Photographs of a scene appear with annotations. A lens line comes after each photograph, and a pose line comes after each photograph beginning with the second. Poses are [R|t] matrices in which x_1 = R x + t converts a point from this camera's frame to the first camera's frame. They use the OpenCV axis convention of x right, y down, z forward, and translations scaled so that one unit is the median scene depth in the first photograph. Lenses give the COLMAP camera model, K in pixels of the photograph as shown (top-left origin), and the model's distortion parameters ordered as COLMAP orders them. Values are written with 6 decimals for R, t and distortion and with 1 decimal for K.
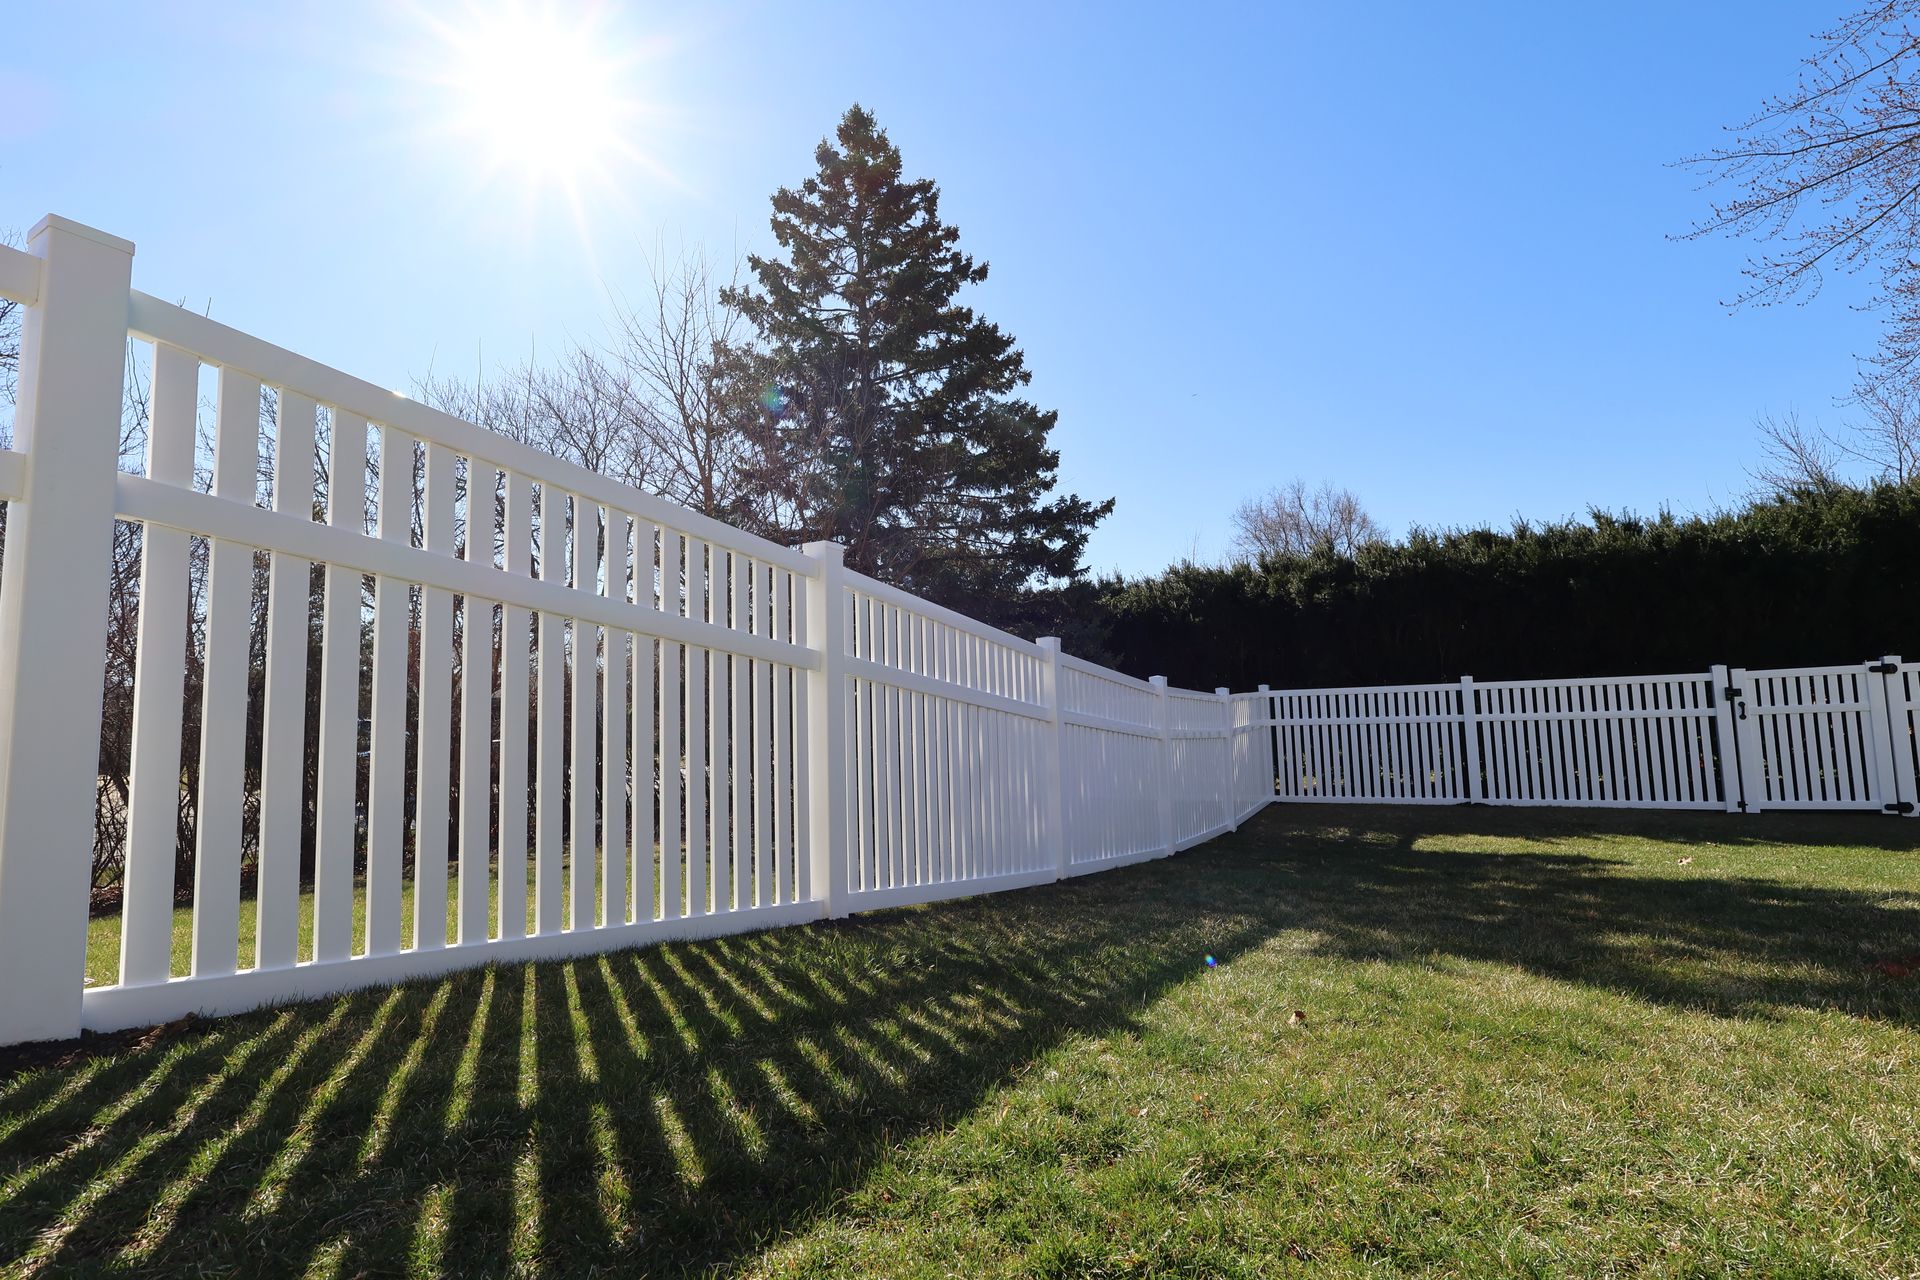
lens RADIAL K [[893.2, 0, 960.0], [0, 893.2, 640.0], [0, 0, 1]] dist [-0.000879, -0.000404]
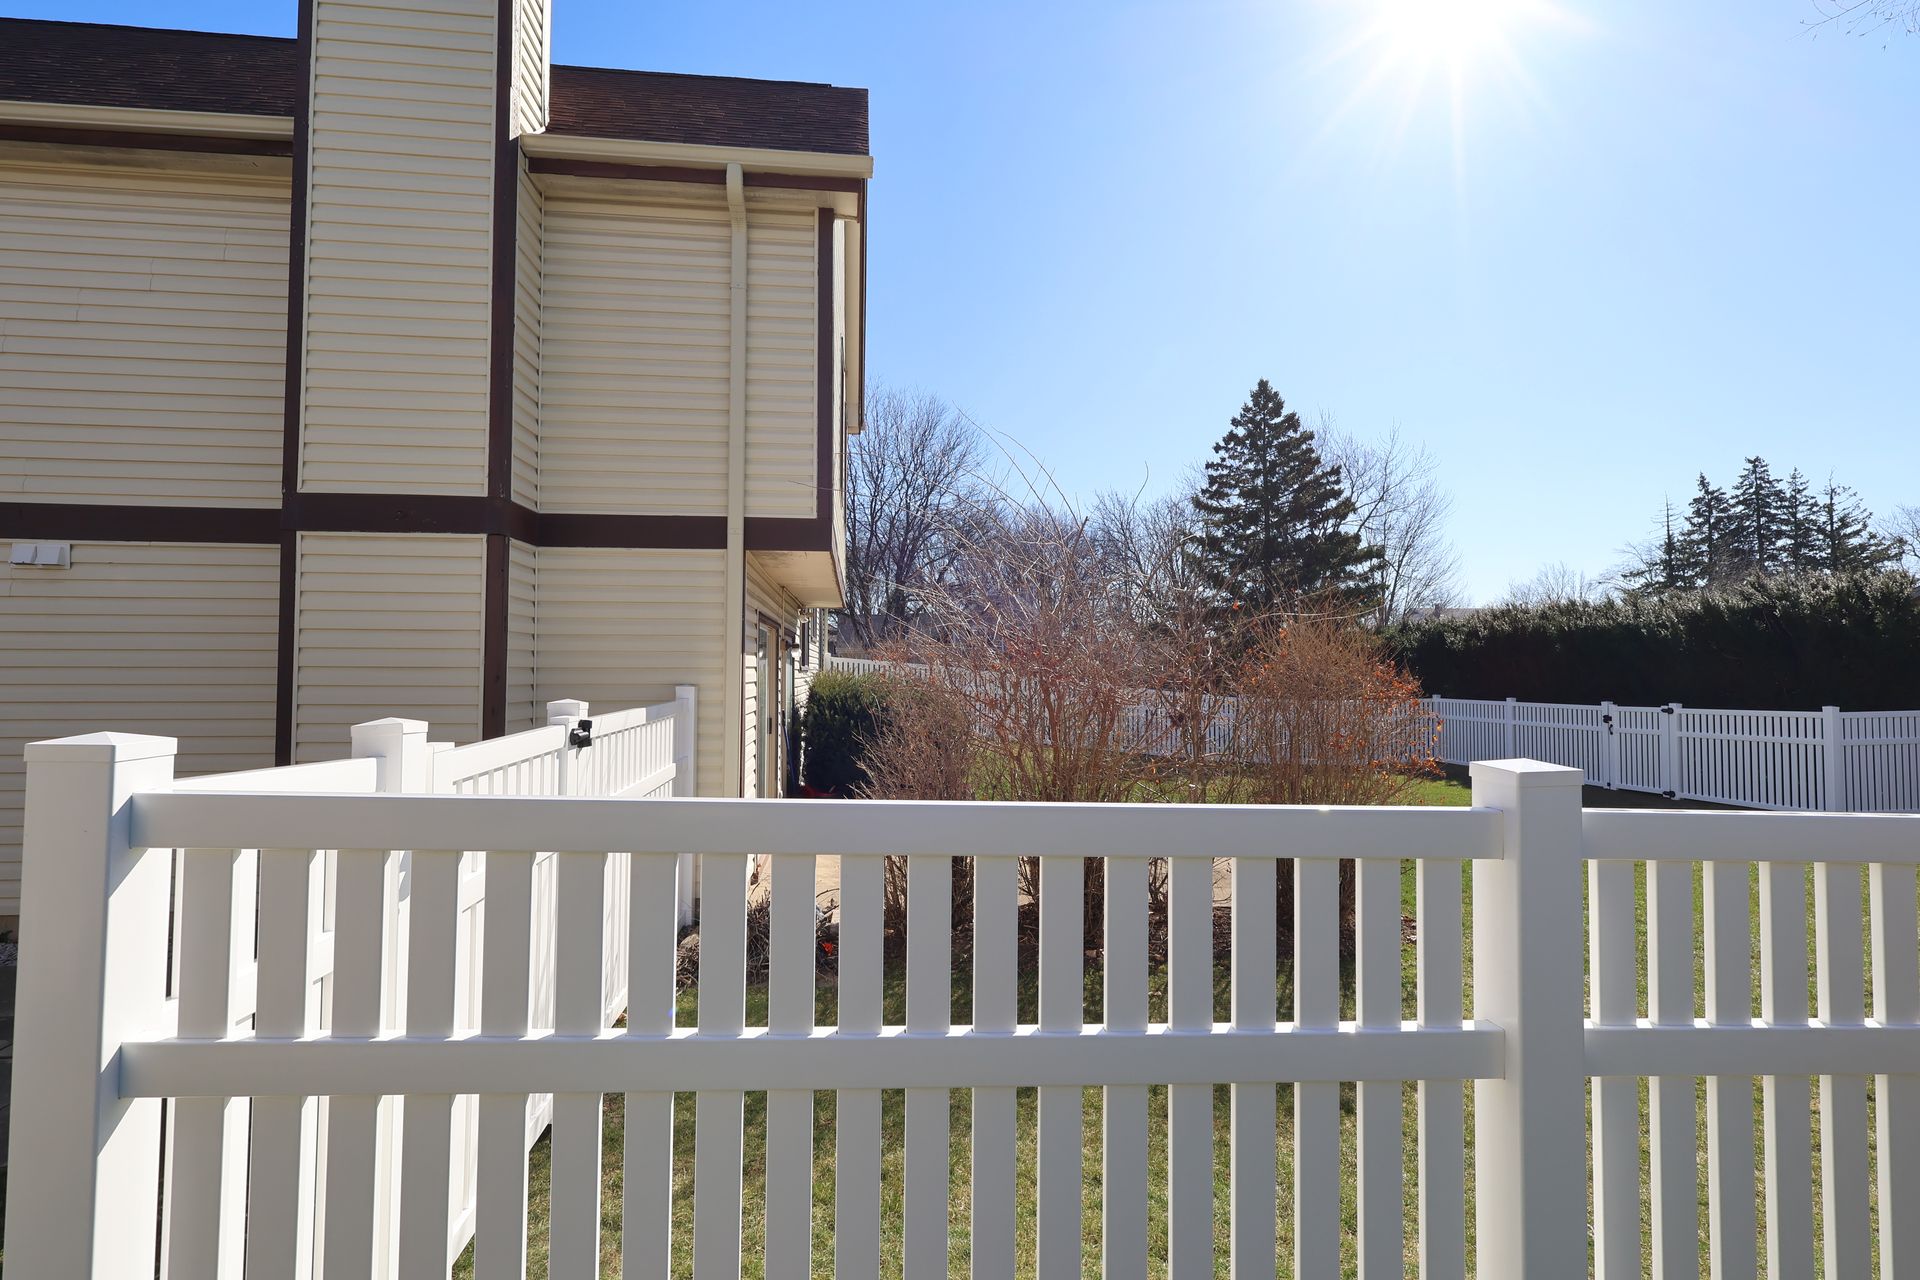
lens RADIAL K [[893.2, 0, 960.0], [0, 893.2, 640.0], [0, 0, 1]] dist [-0.000879, -0.000404]
pose [[0.610953, 0.023558, -0.791316, 1.725261], [0.002599, 0.999492, 0.031763, -0.173181], [0.791663, -0.021462, 0.610581, -1.180651]]
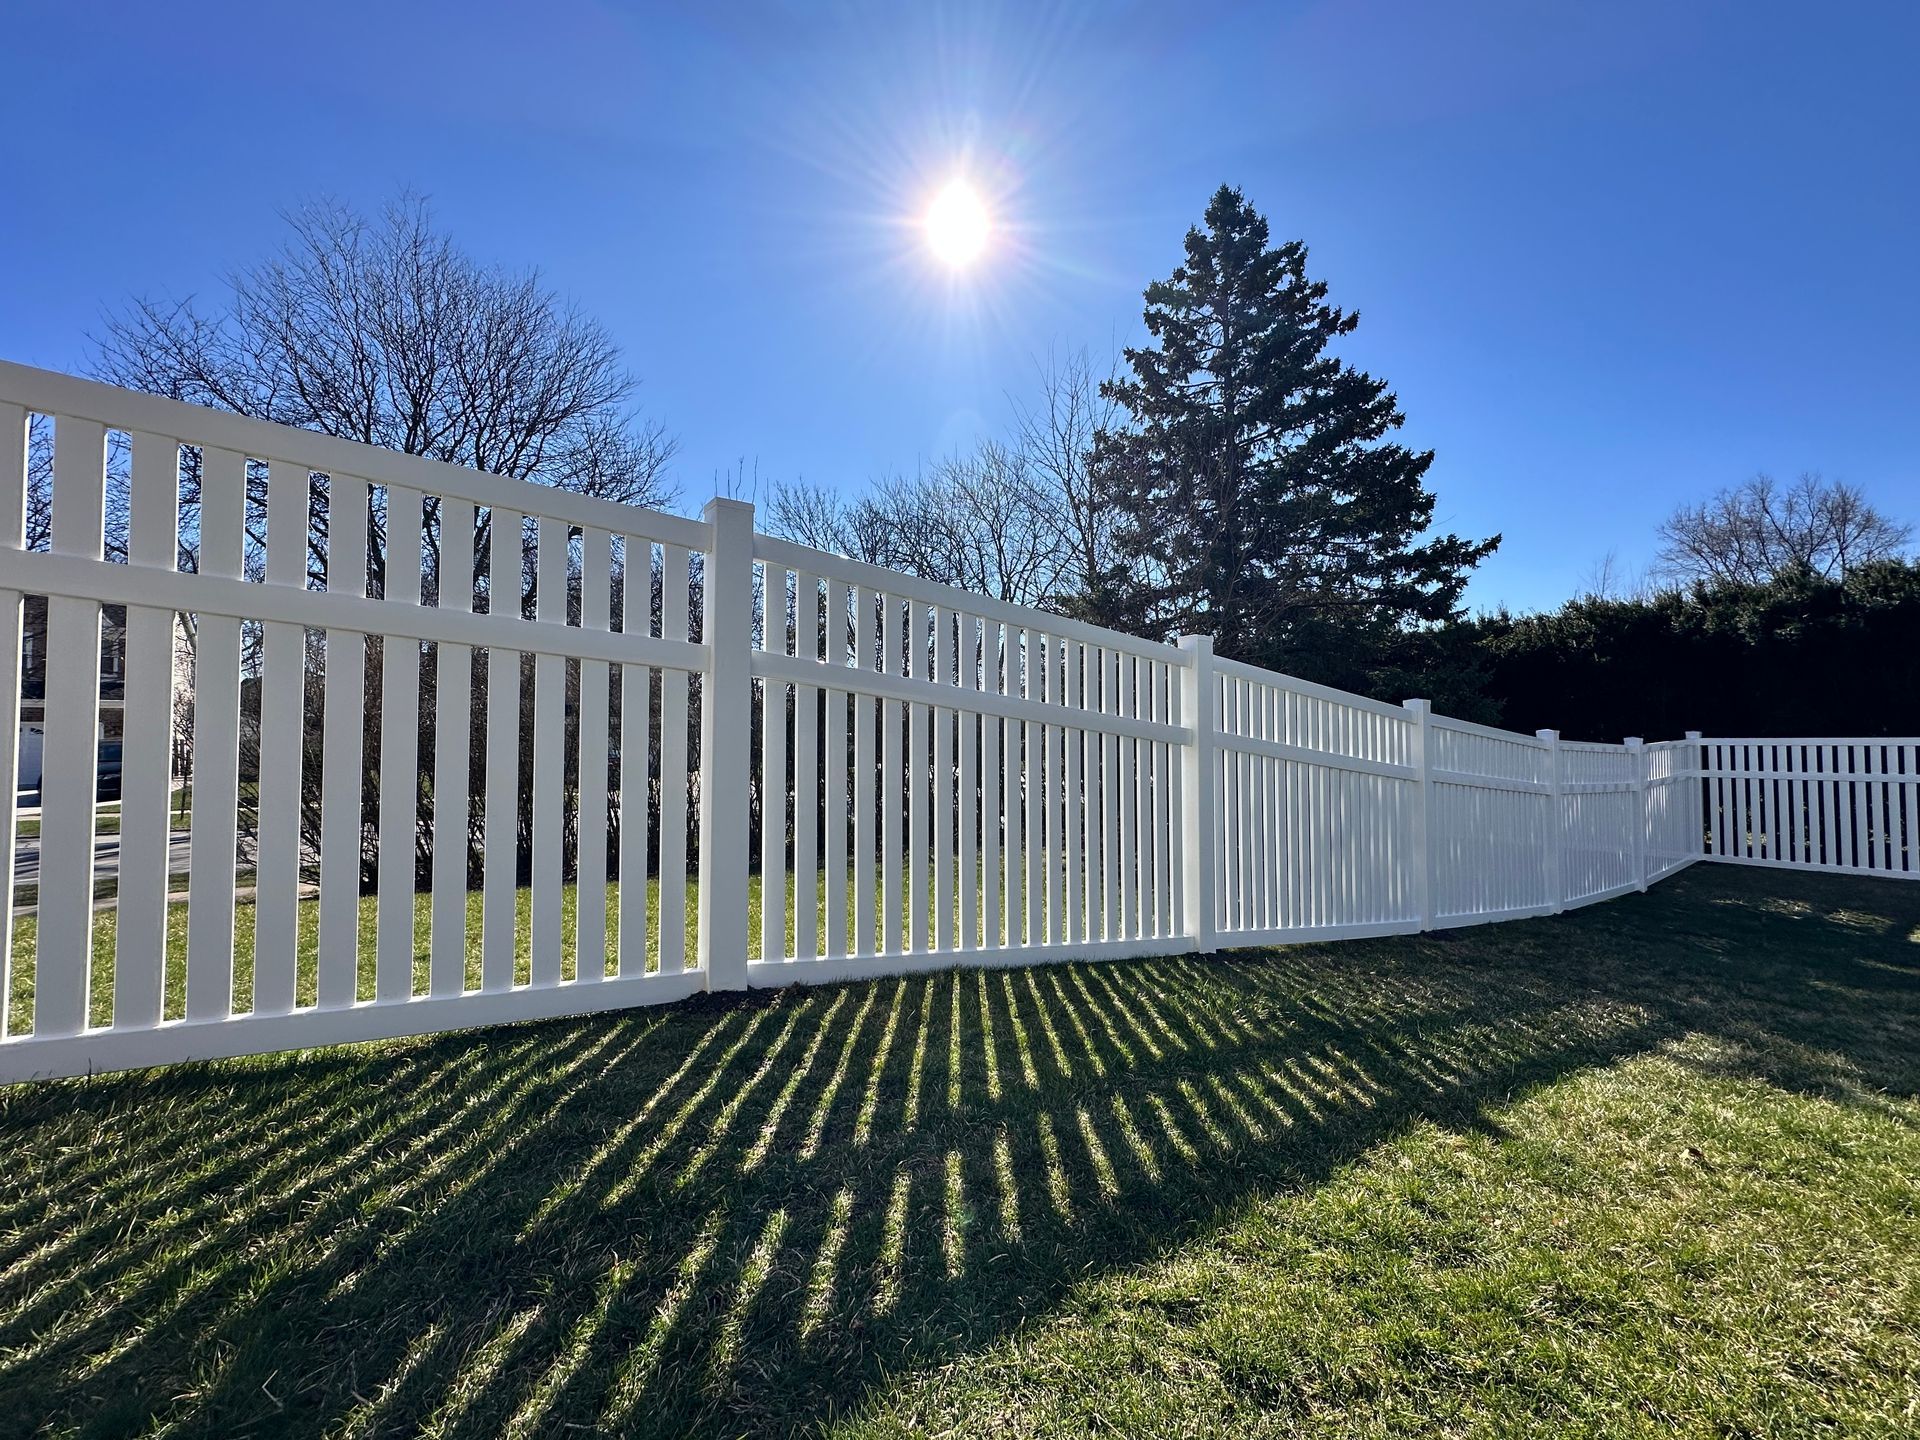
lens RADIAL K [[768.5, 0, 960.0], [0, 768.5, 720.0], [0, 0, 1]] dist [-0.000199, -0.000140]
pose [[0.905066, 0.014225, -0.425034, -0.001137], [0.013455, 0.997982, 0.062051, -0.029758], [0.425059, -0.061878, 0.903048, -0.022244]]
